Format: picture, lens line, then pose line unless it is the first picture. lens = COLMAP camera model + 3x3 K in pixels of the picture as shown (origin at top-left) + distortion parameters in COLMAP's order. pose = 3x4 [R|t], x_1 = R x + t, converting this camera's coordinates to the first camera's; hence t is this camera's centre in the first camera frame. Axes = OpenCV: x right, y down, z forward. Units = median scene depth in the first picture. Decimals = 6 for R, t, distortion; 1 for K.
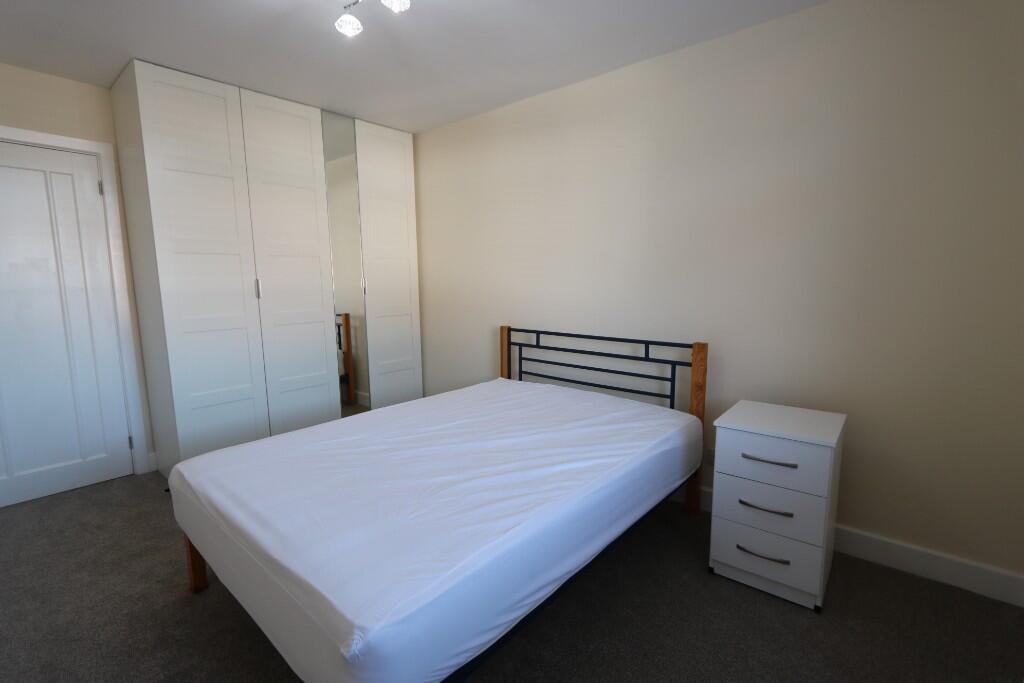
lens RADIAL K [[467.6, 0, 519.3], [0, 467.6, 333.5], [0, 0, 1]] dist [0.003501, -0.004183]
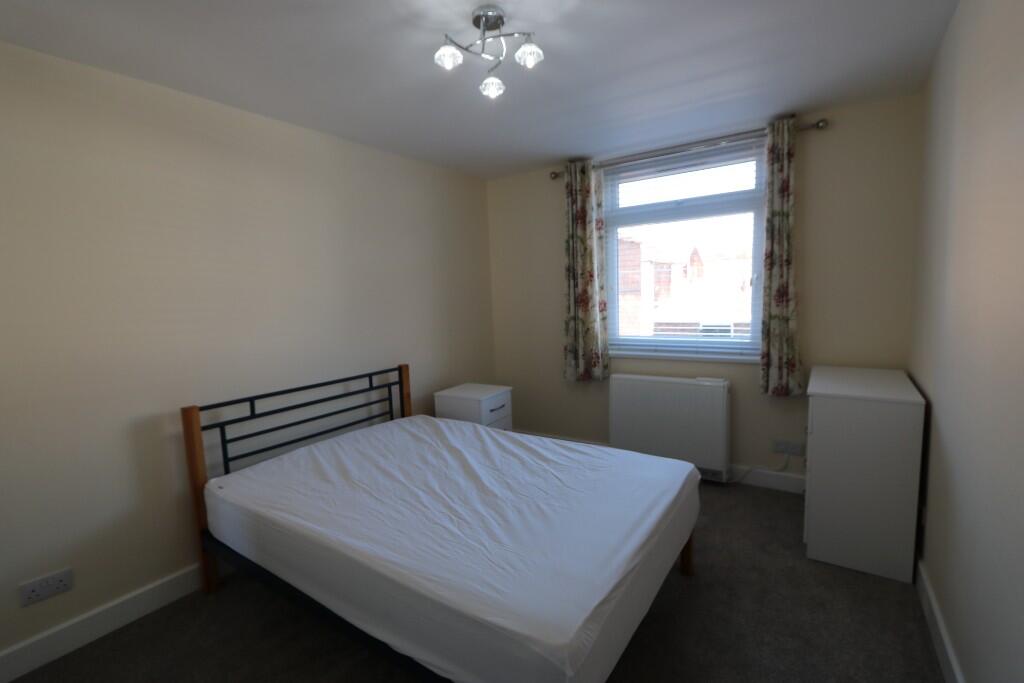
lens RADIAL K [[403.7, 0, 506.8], [0, 403.7, 343.2], [0, 0, 1]] dist [0.014678, 0.000159]
pose [[-0.005690, -0.087062, 0.996187, -0.763585], [0.207349, 0.974449, 0.086346, -0.077065], [-0.978251, 0.207049, 0.012508, 0.634180]]
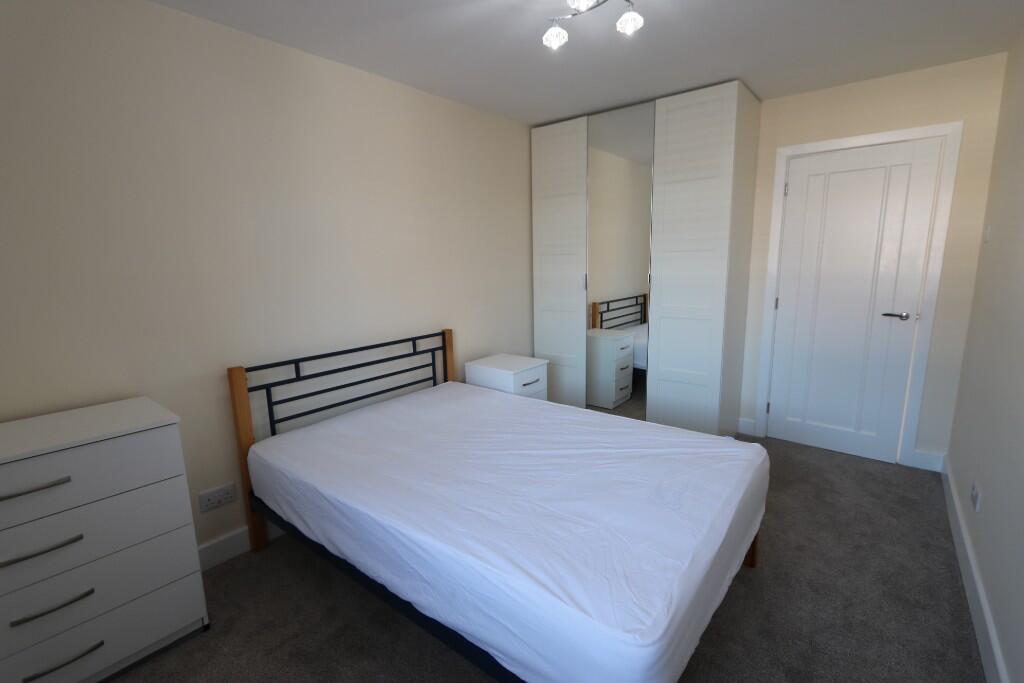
lens RADIAL K [[467.6, 0, 515.6], [0, 467.6, 338.1], [0, 0, 1]] dist [0.003501, -0.004183]
pose [[0.006868, -0.135983, 0.990687, -0.861954], [0.192469, 0.972366, 0.132134, -0.086789], [-0.981279, 0.189770, 0.032851, 0.707225]]
